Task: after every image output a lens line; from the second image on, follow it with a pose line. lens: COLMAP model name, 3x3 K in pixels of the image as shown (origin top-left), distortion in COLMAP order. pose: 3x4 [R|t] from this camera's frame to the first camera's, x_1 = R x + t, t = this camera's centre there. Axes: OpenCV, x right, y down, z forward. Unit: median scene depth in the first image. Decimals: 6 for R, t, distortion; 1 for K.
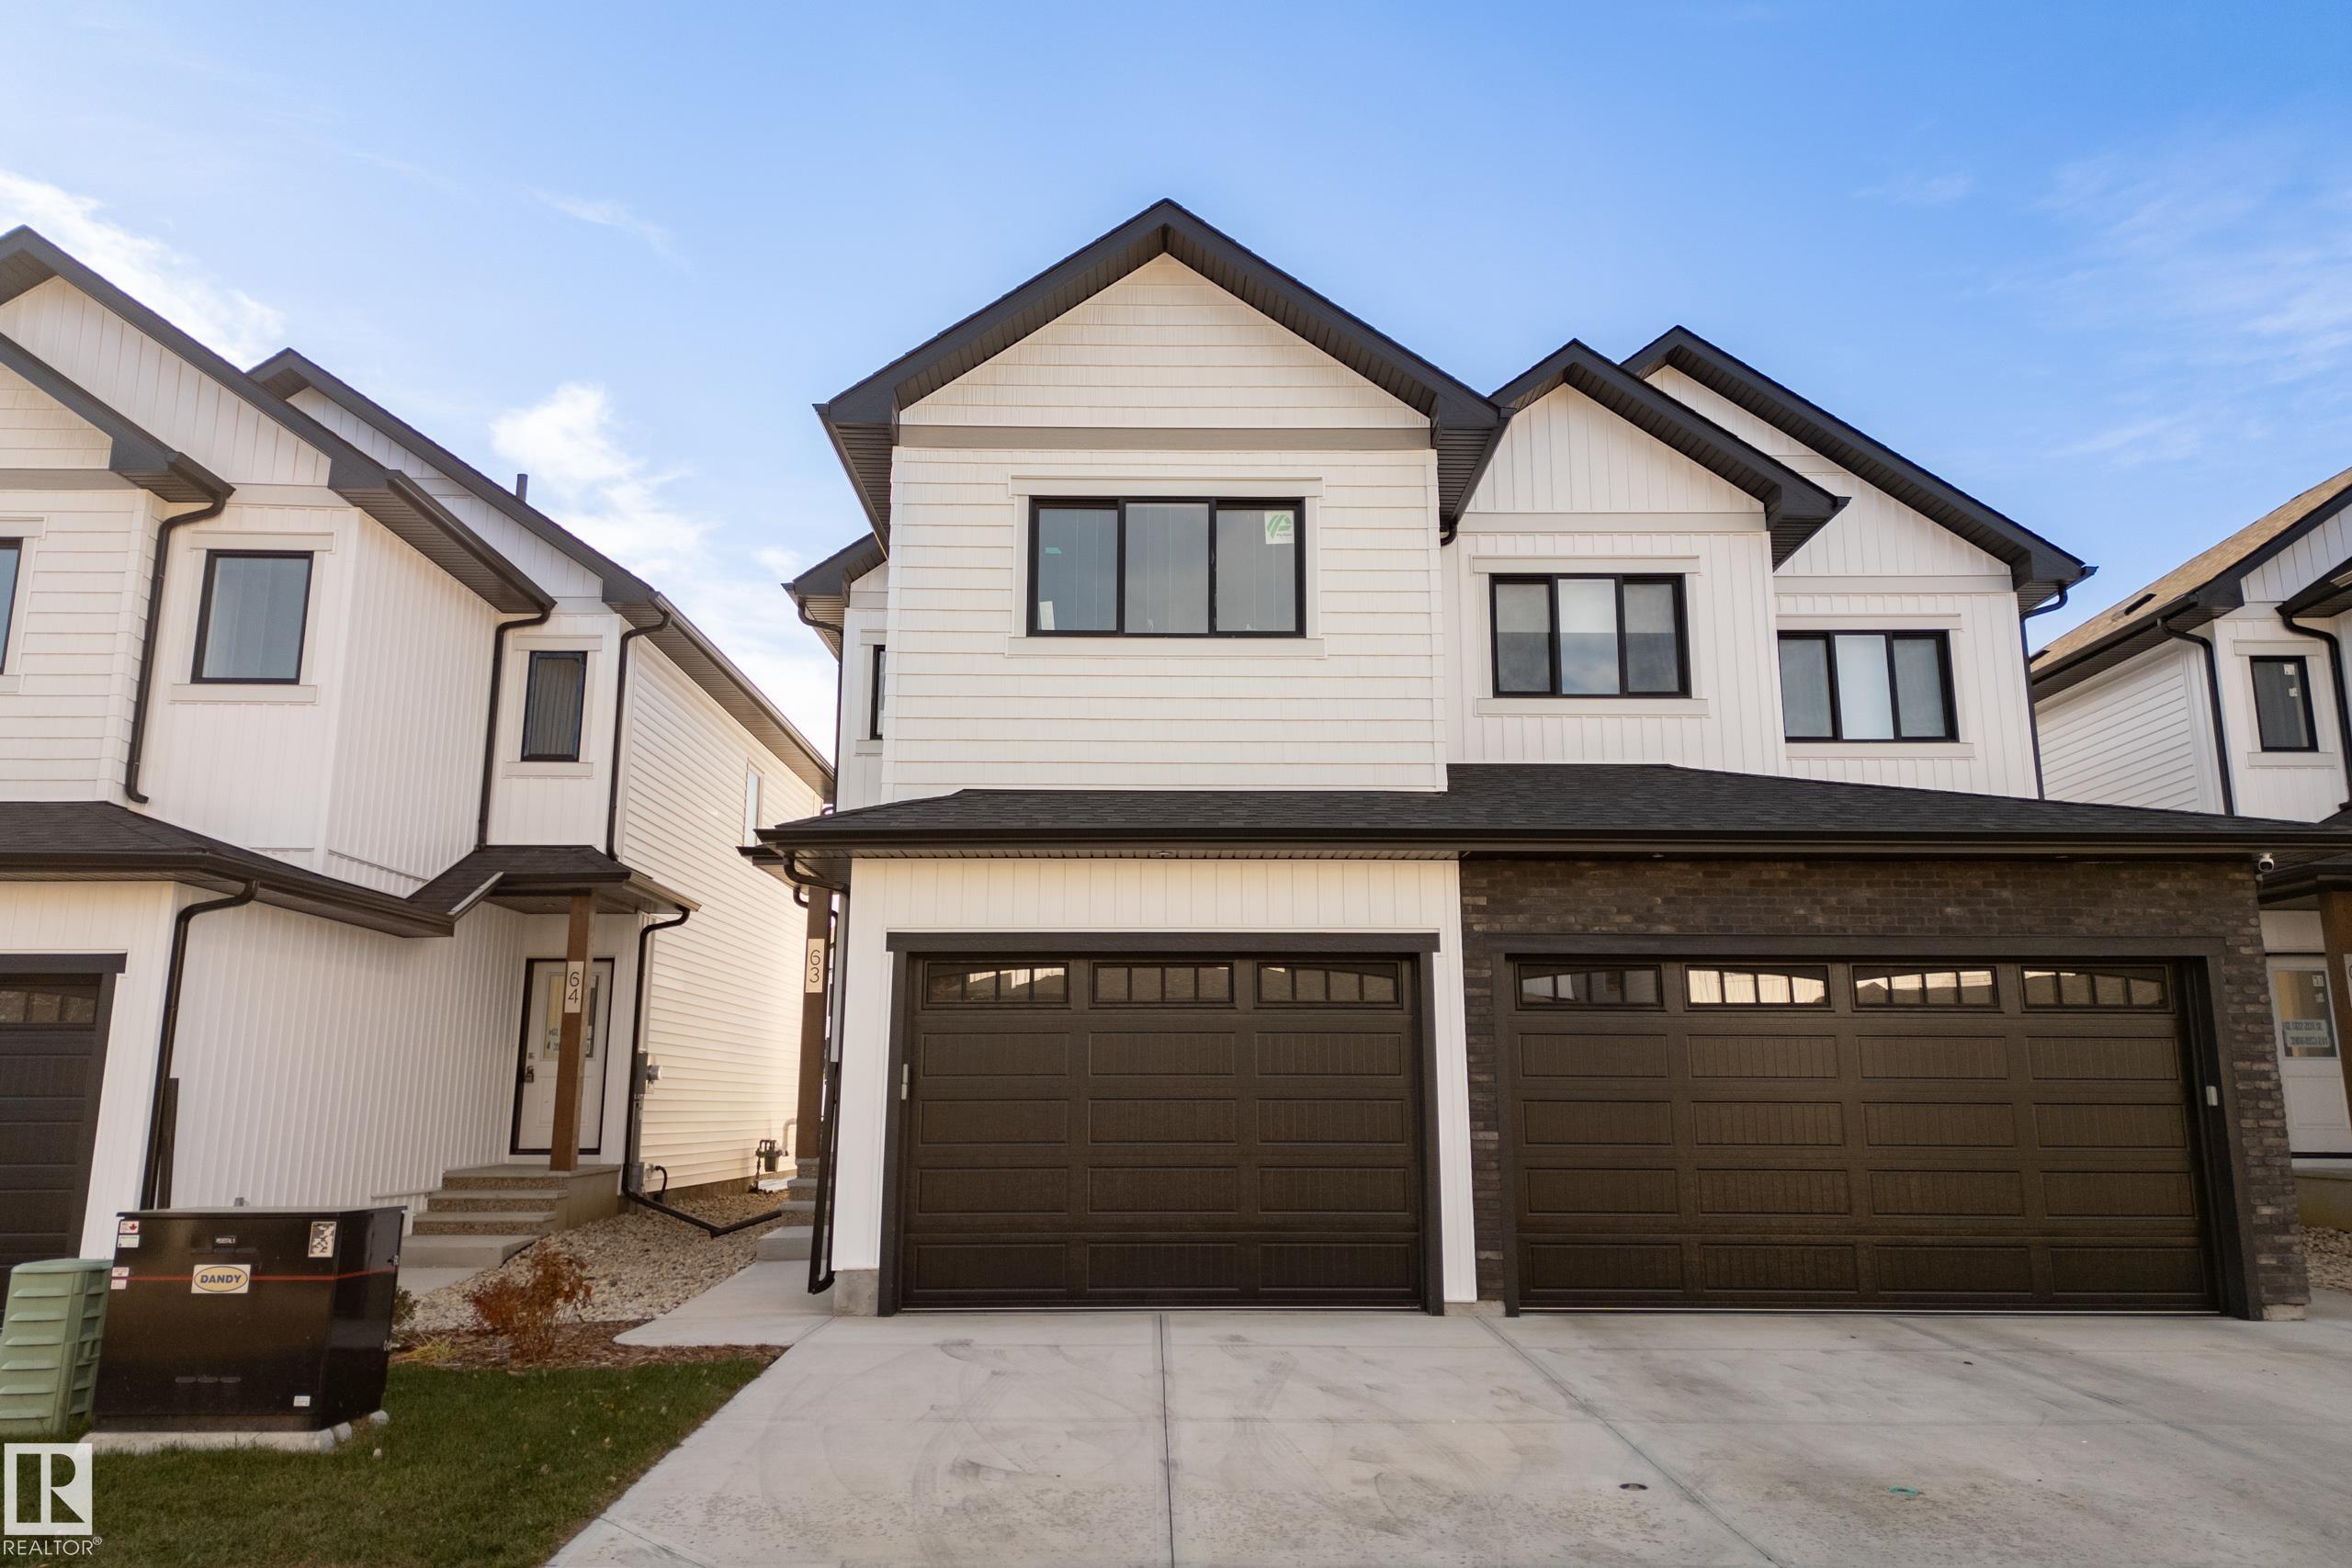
lens RADIAL K [[1625.3, 0, 1176.0], [0, 1625.3, 784.0], [0, 0, 1]] dist [0.037900, -0.024160]
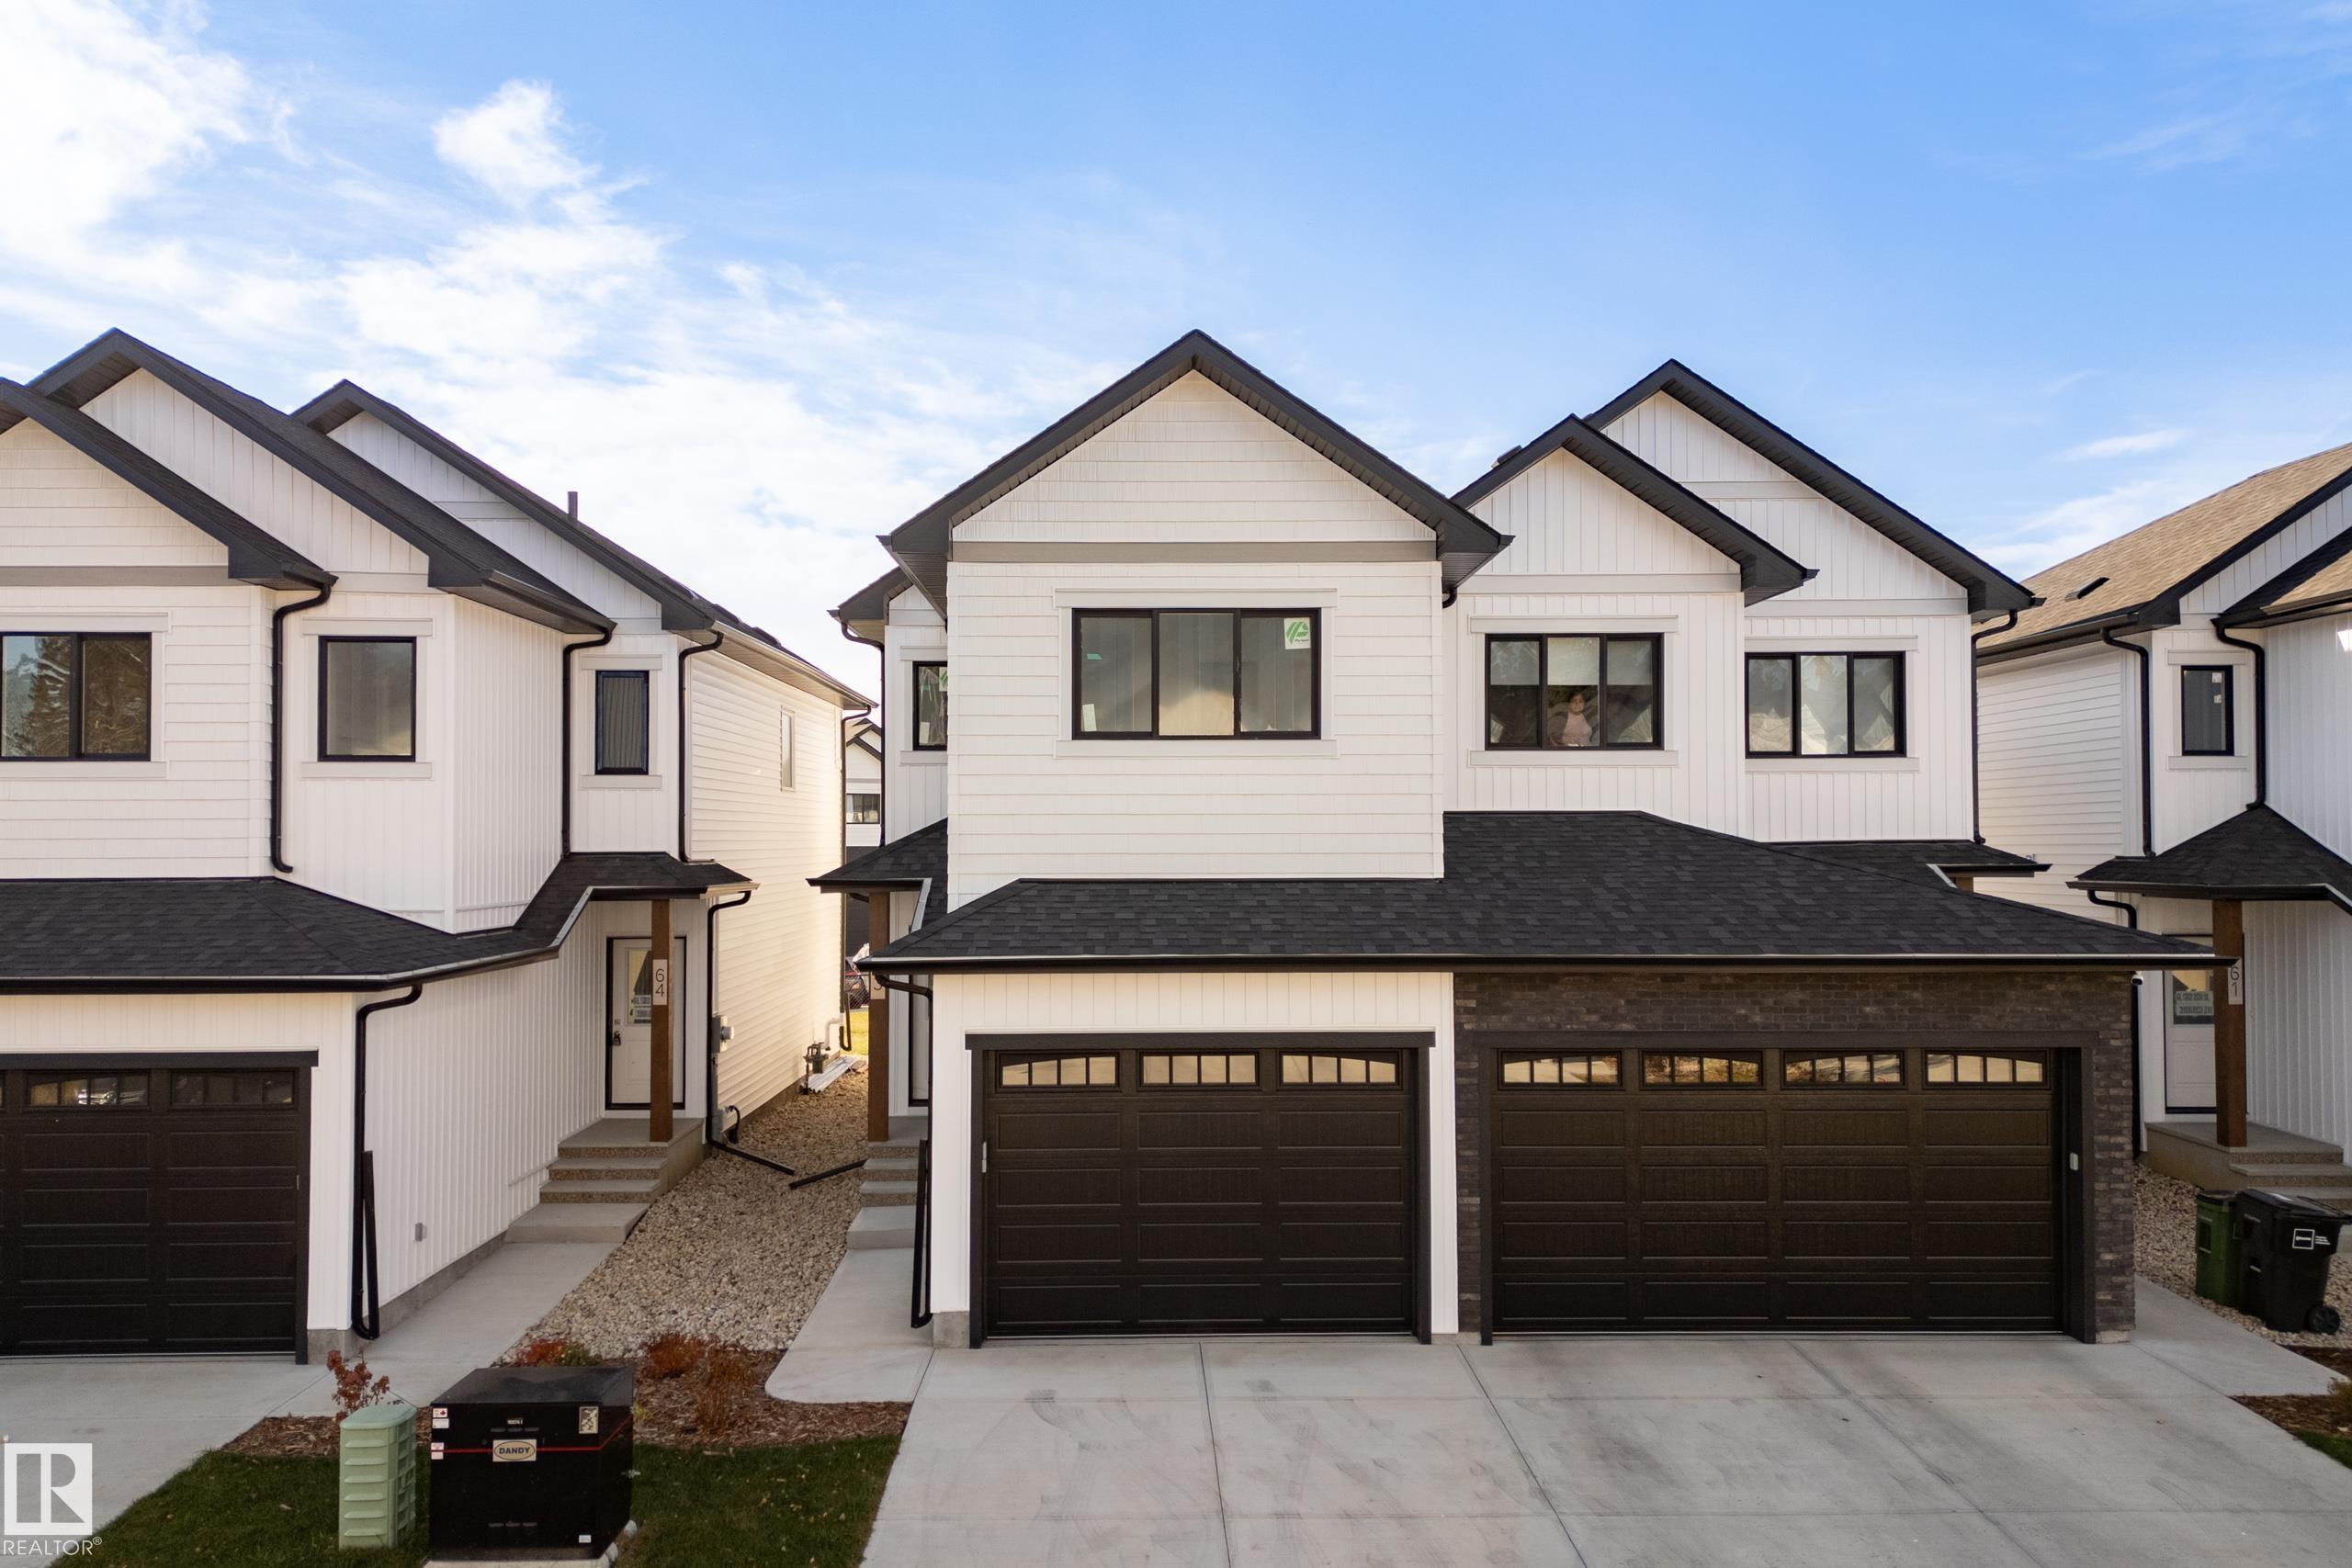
lens RADIAL K [[1631.7, 0, 1166.6], [0, 1631.7, 825.4], [0, 0, 1]] dist [0.027625, -0.000207]
pose [[0.999968, -0.004420, 0.006667, -0.034338], [0.003164, 0.984065, 0.177782, -0.231097], [-0.007347, -0.177755, 0.984047, -0.116755]]
